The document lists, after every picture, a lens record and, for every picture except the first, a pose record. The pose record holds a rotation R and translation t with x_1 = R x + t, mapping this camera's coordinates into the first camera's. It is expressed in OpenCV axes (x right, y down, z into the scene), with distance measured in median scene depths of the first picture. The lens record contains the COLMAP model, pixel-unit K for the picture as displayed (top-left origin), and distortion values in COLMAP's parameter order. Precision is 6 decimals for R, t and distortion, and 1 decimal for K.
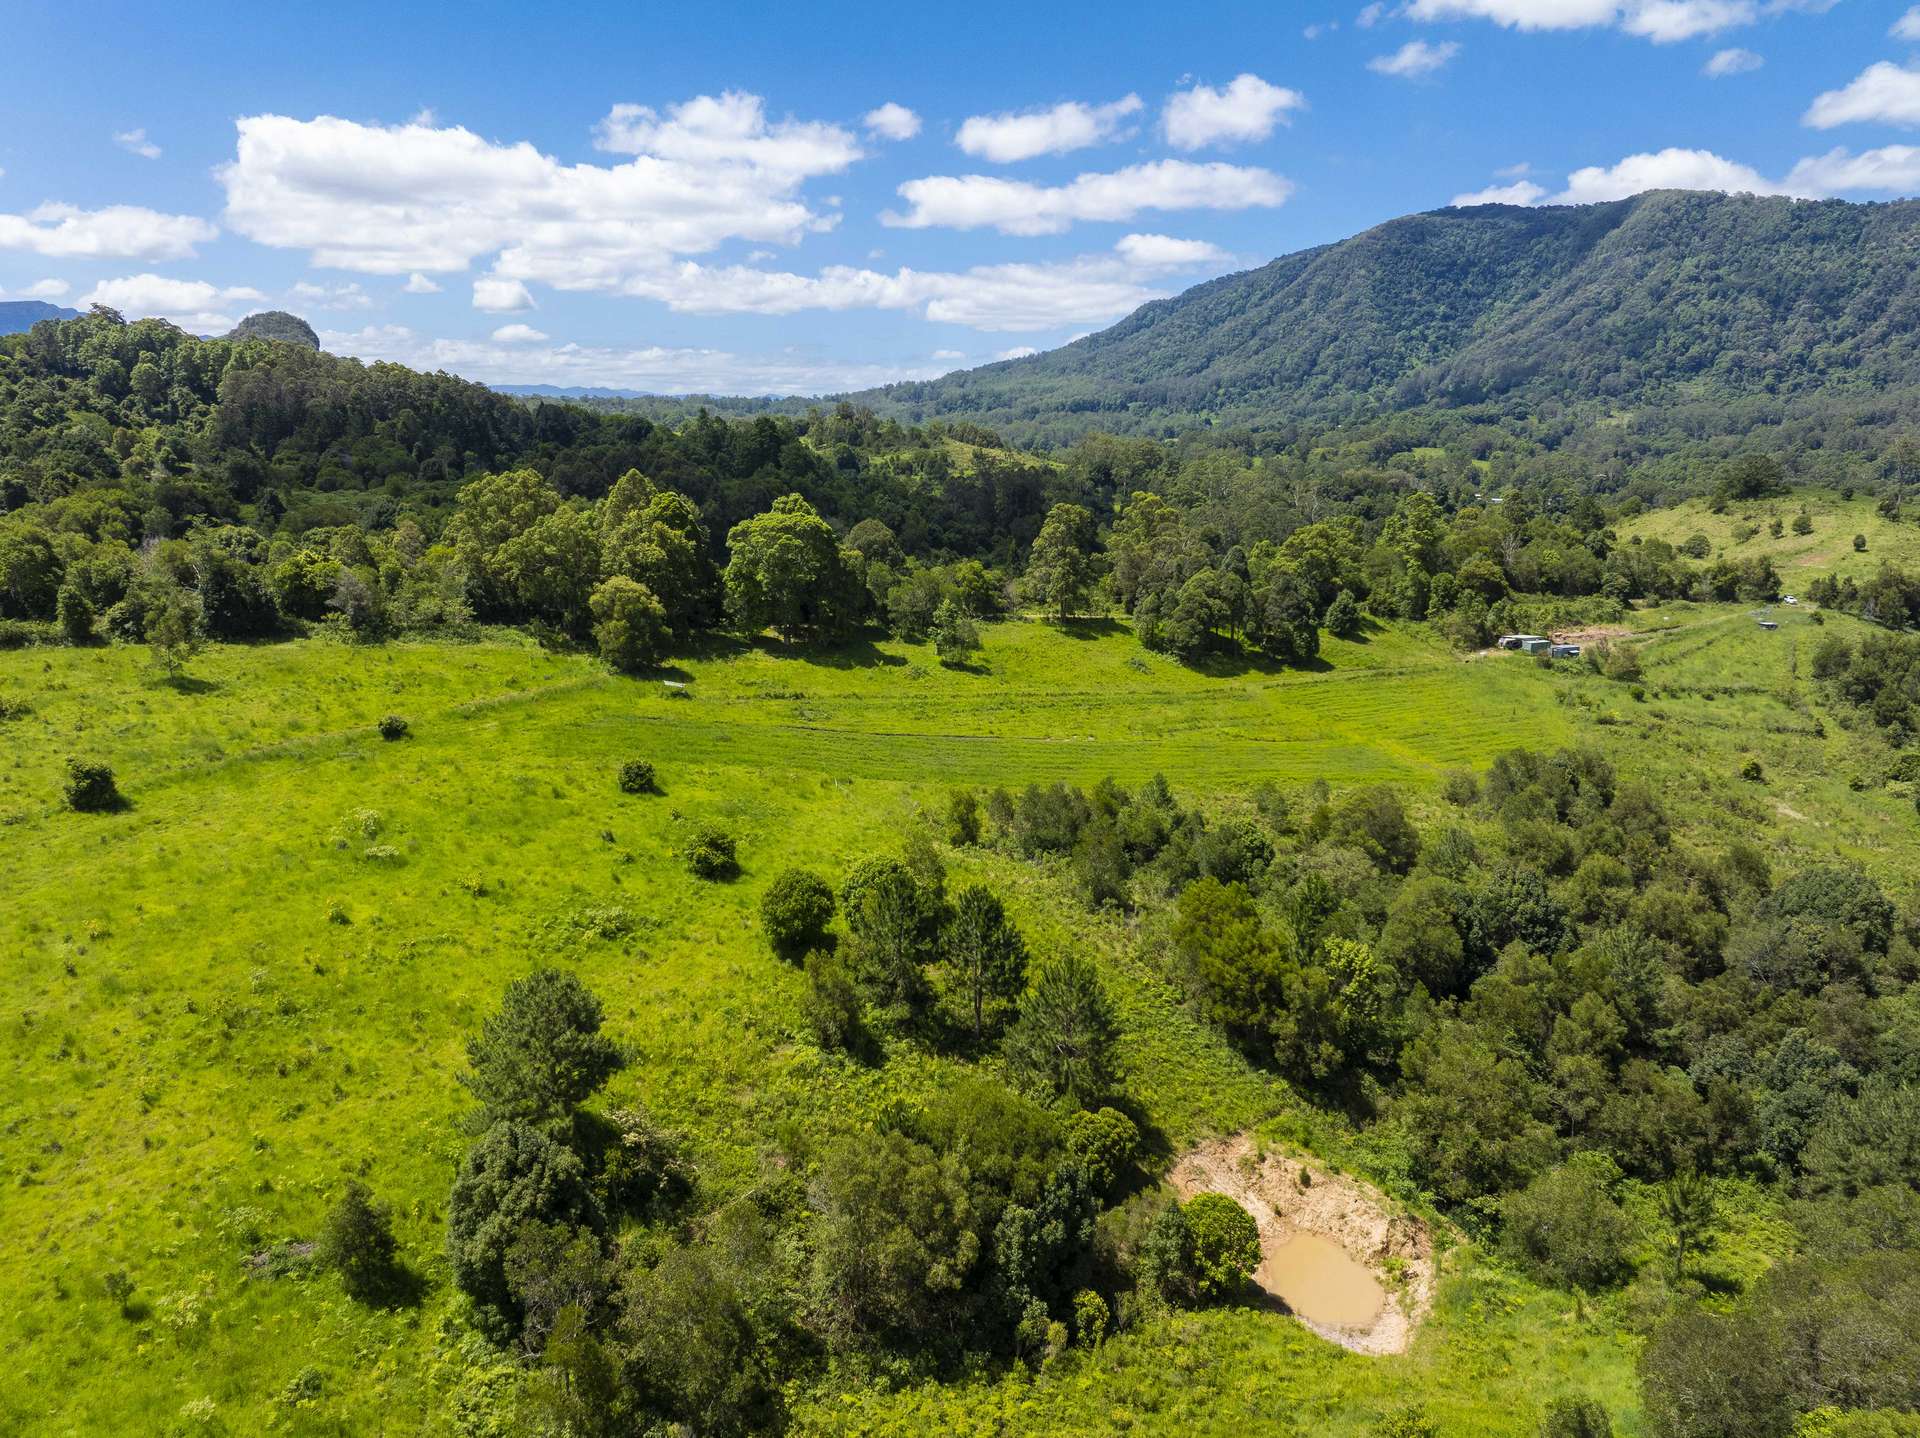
lens RADIAL K [[1358.9, 0, 956.0], [0, 1358.9, 711.3], [0, 0, 1]] dist [-0.068564, 0.045382]
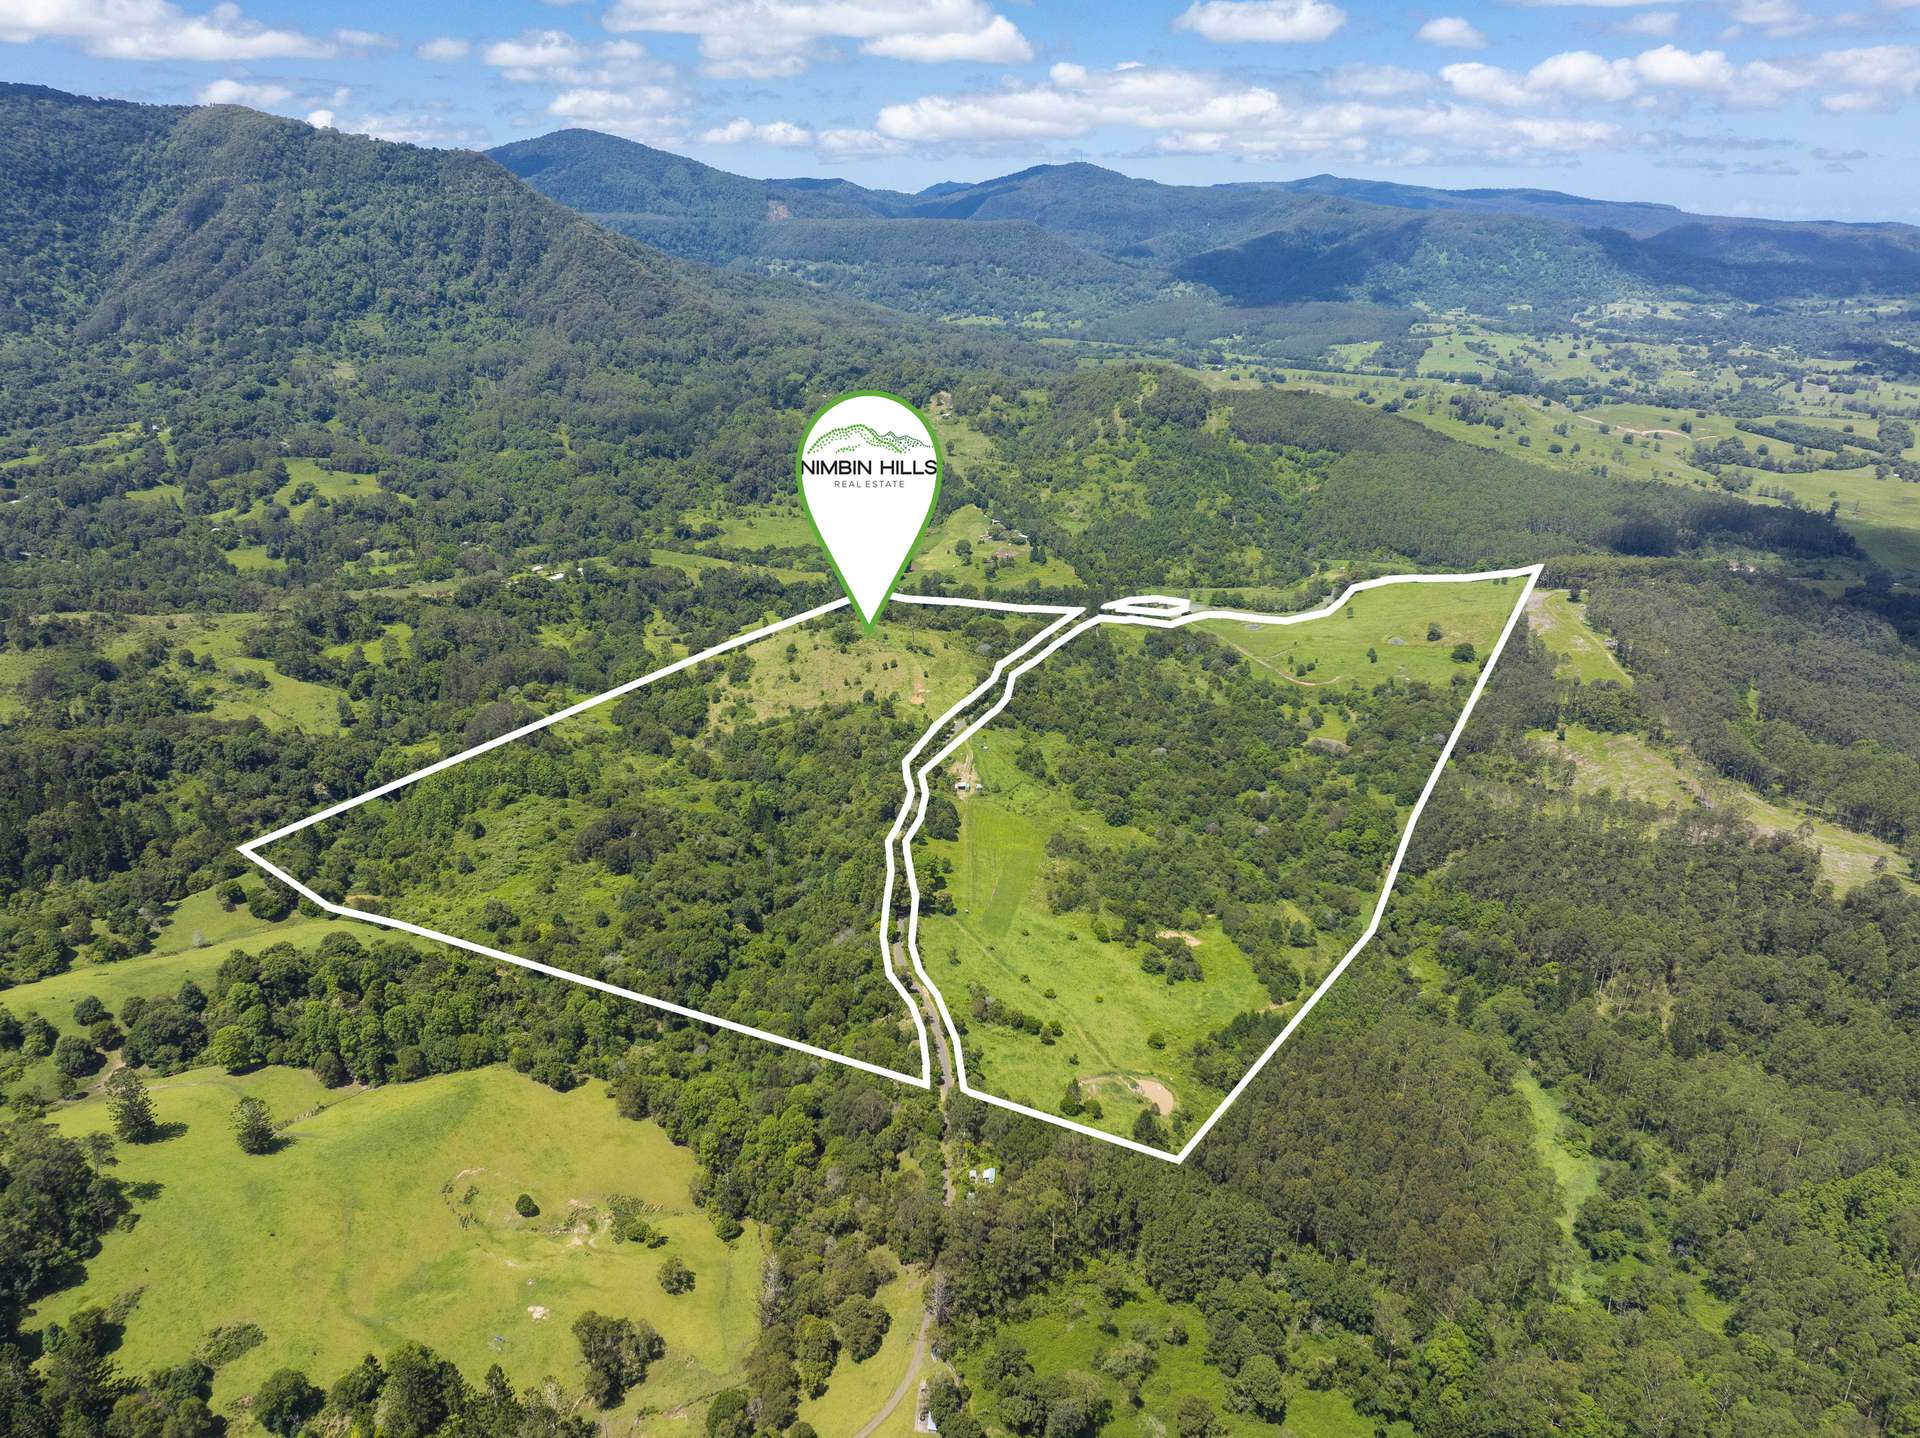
lens RADIAL K [[1358.9, 0, 967.5], [0, 1358.9, 723.0], [0, 0, 1]] dist [-0.068564, 0.045382]
pose [[0.498246, -0.318586, 0.806383, -0.244344], [0.174483, 0.947861, 0.266672, -0.121352], [-0.849297, 0.007832, 0.527857, -0.081897]]
